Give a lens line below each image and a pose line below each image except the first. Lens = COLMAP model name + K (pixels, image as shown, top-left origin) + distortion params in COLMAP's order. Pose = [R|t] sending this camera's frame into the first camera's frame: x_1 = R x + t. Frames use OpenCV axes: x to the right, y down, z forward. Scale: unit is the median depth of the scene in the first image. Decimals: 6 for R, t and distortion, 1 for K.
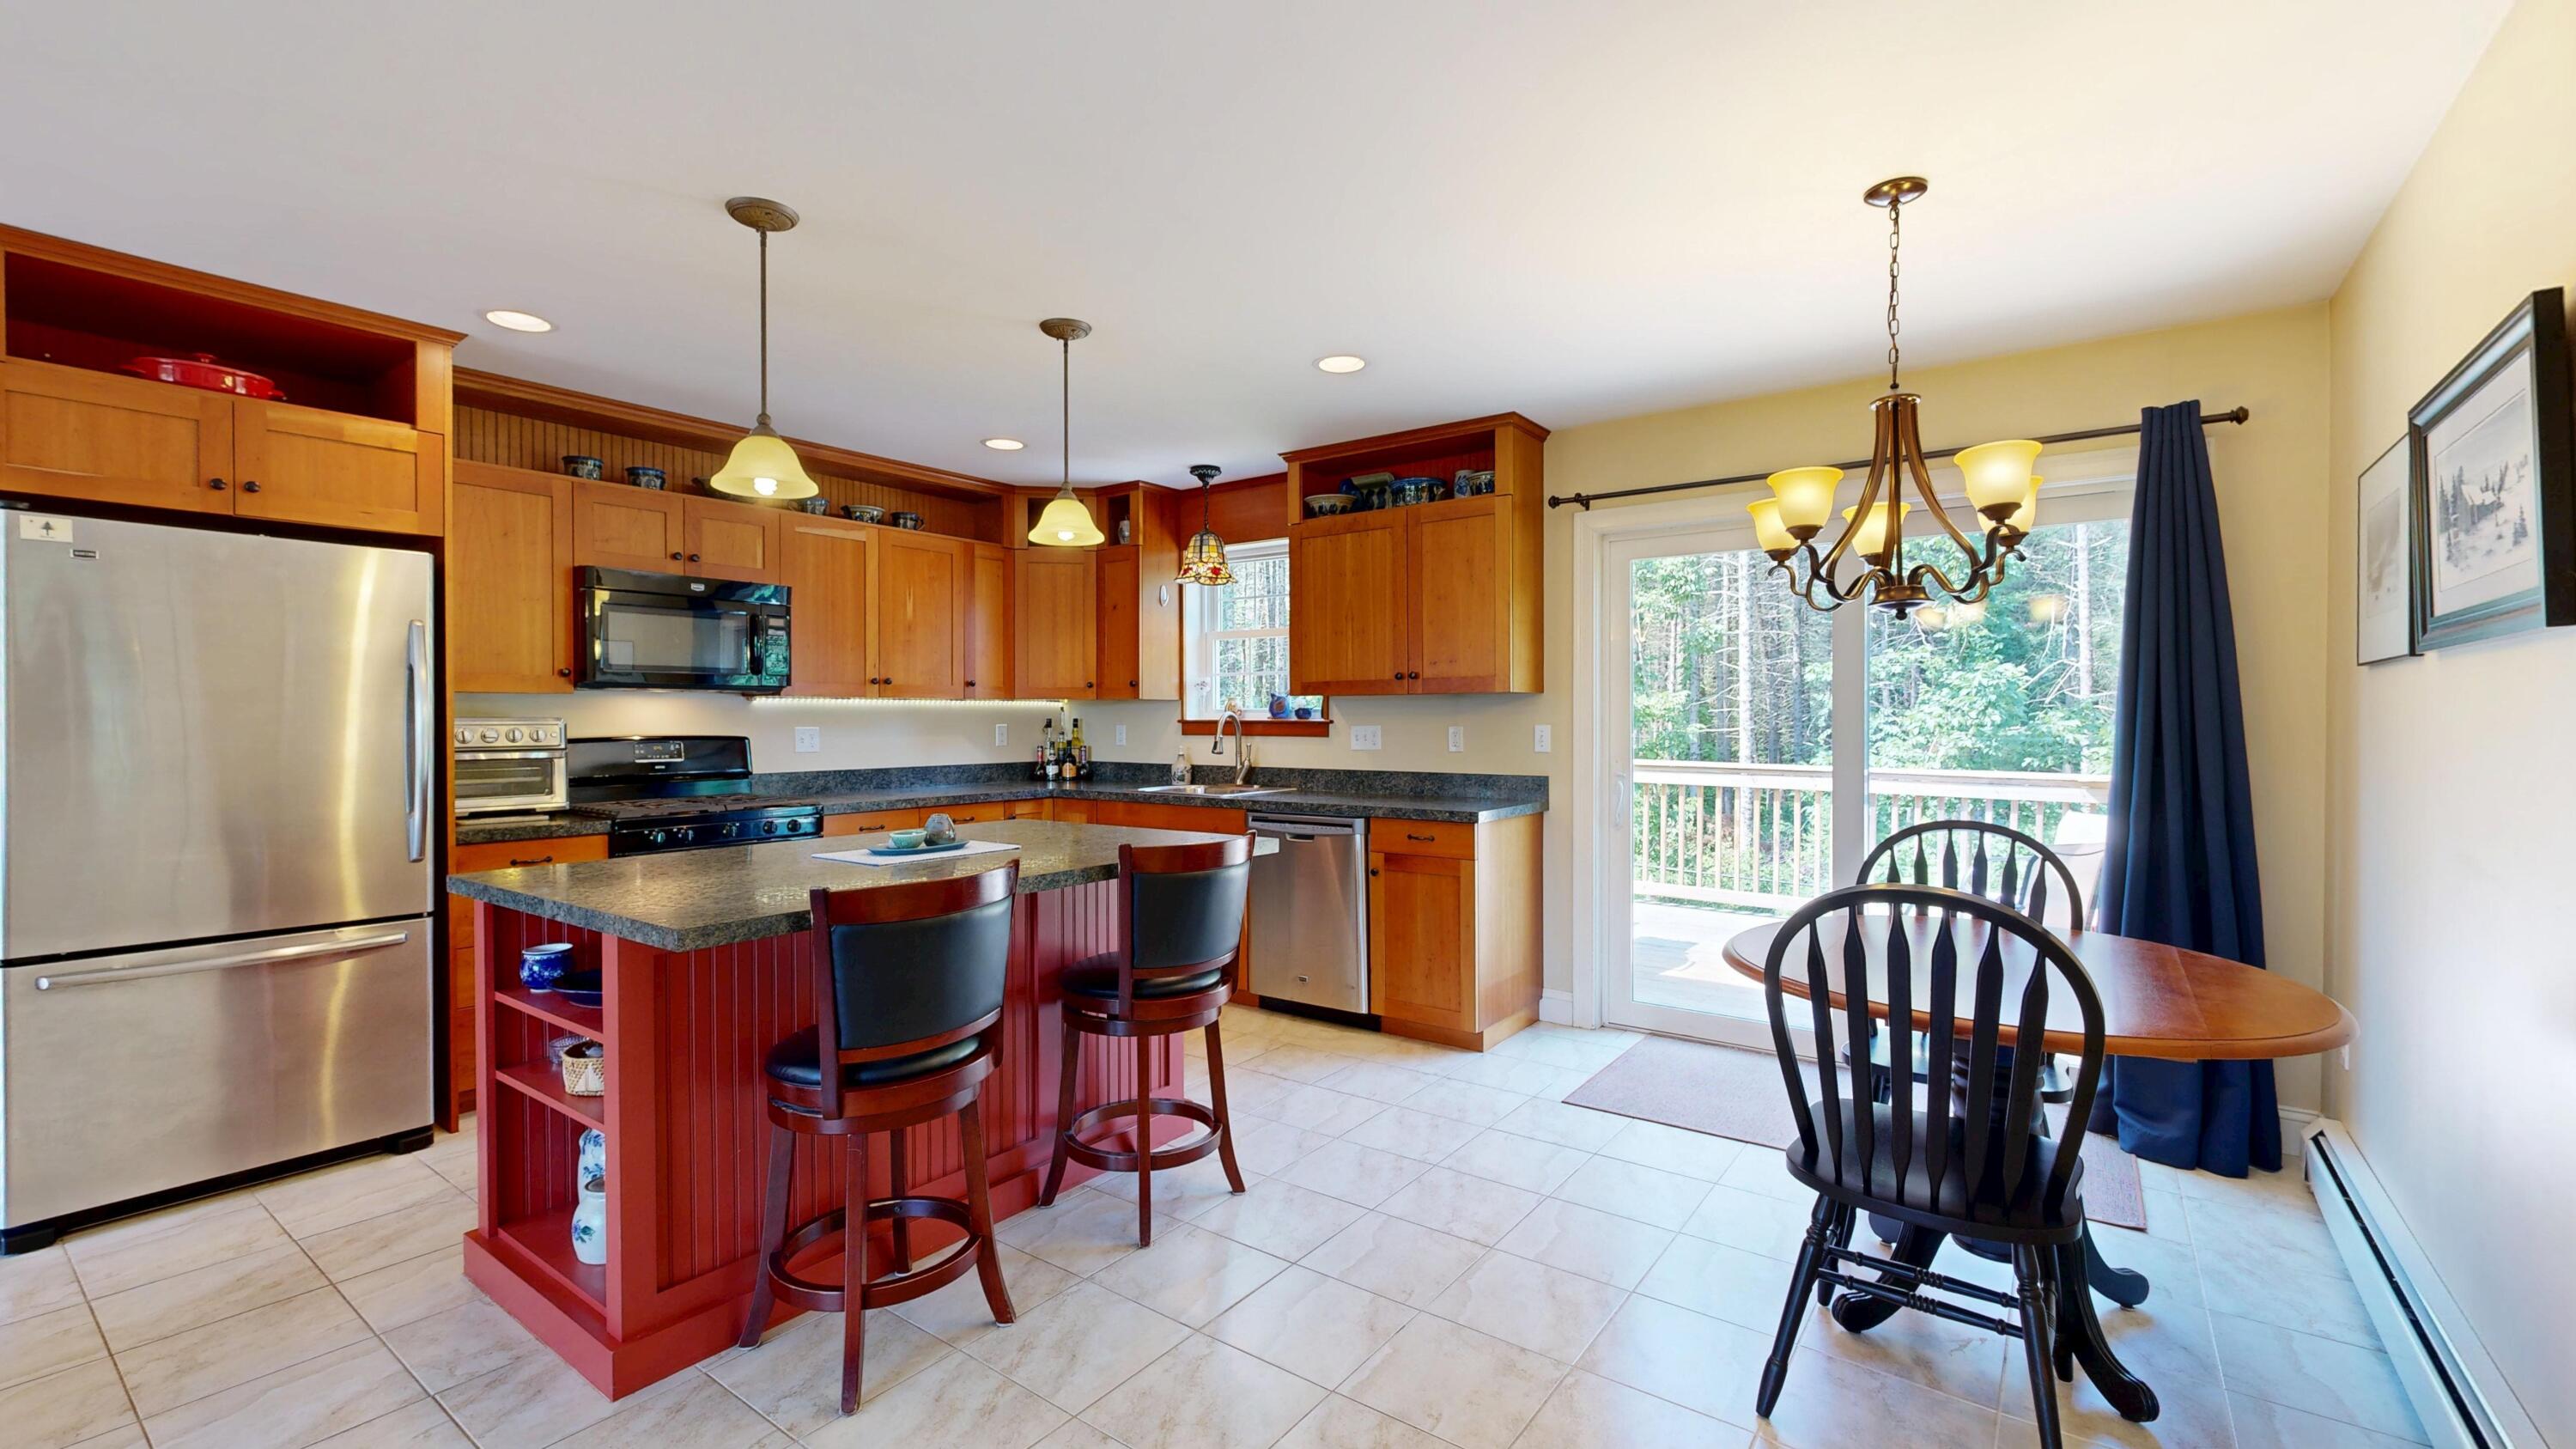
lens RADIAL K [[1071.4, 0, 1288.9], [0, 1071.4, 728.2], [0, 0, 1]] dist [0.000725, 0.000002]
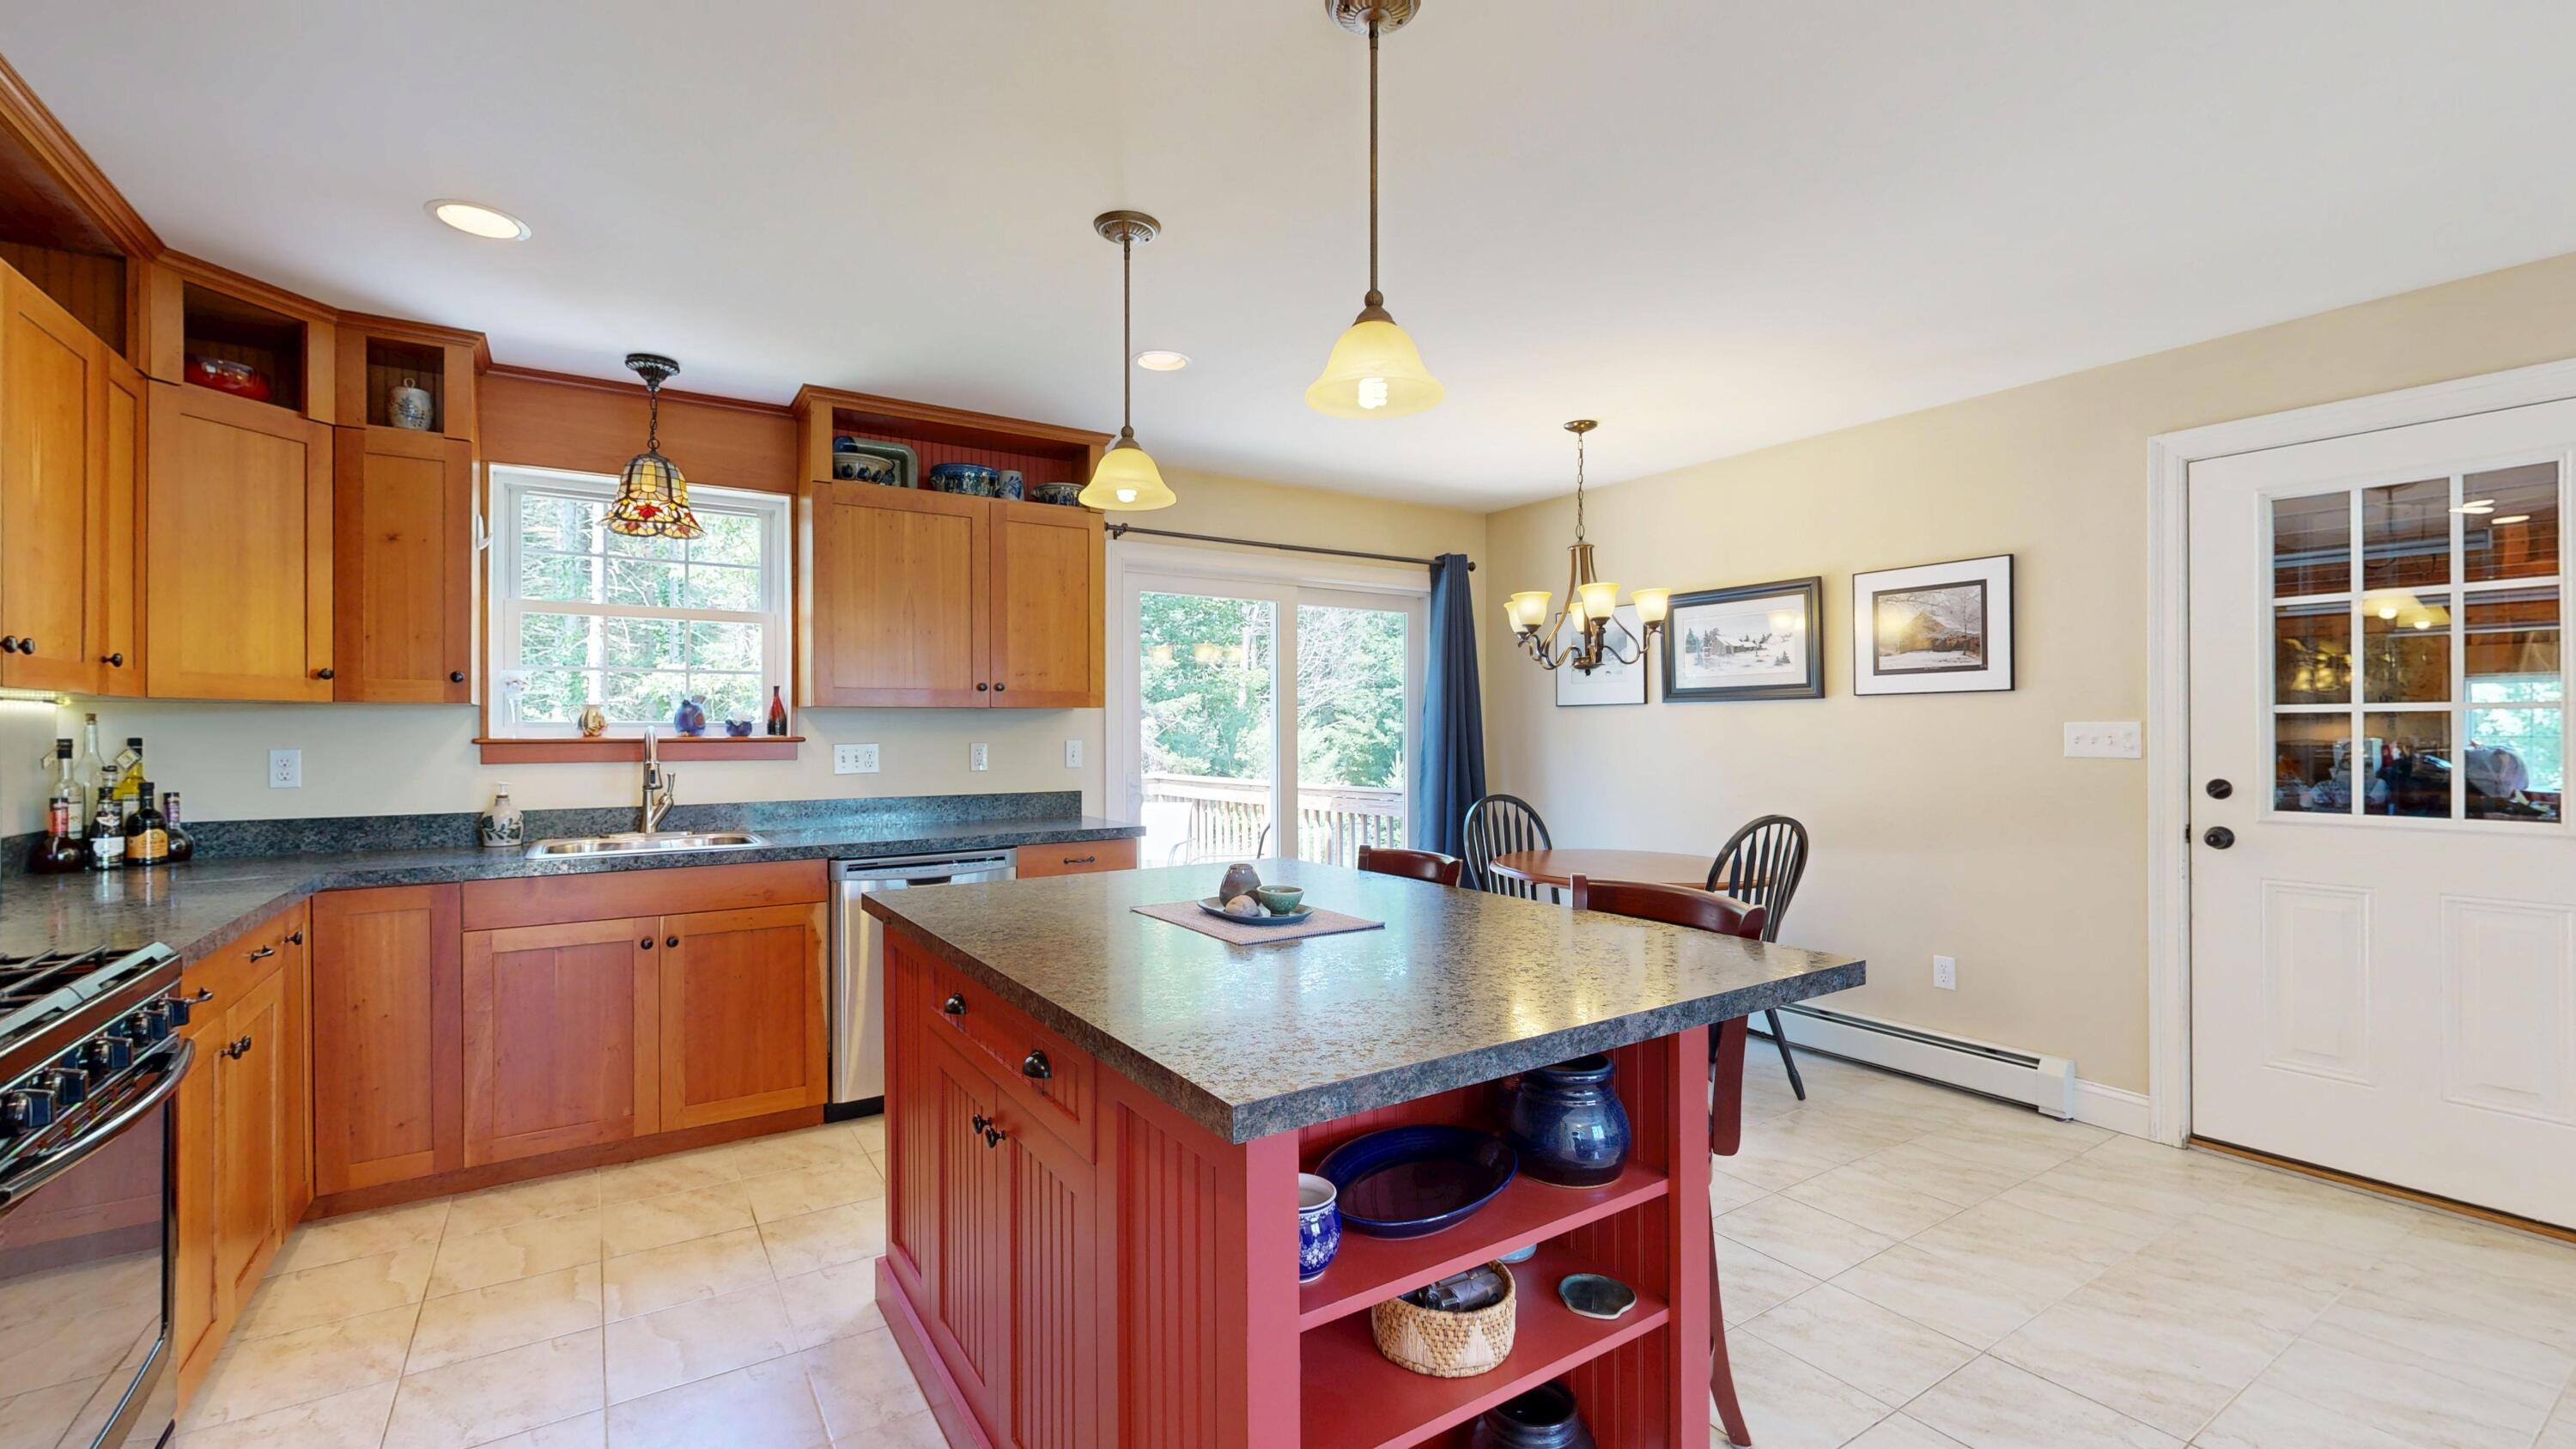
lens RADIAL K [[1071.4, 0, 1288.9], [0, 1071.4, 728.2], [0, 0, 1]] dist [0.000725, 0.000002]
pose [[0.346250, 0.002729, 0.938138, -0.601280], [0.011980, 0.999901, -0.007330, -0.004577], [-0.938066, 0.013777, 0.346183, 0.425591]]
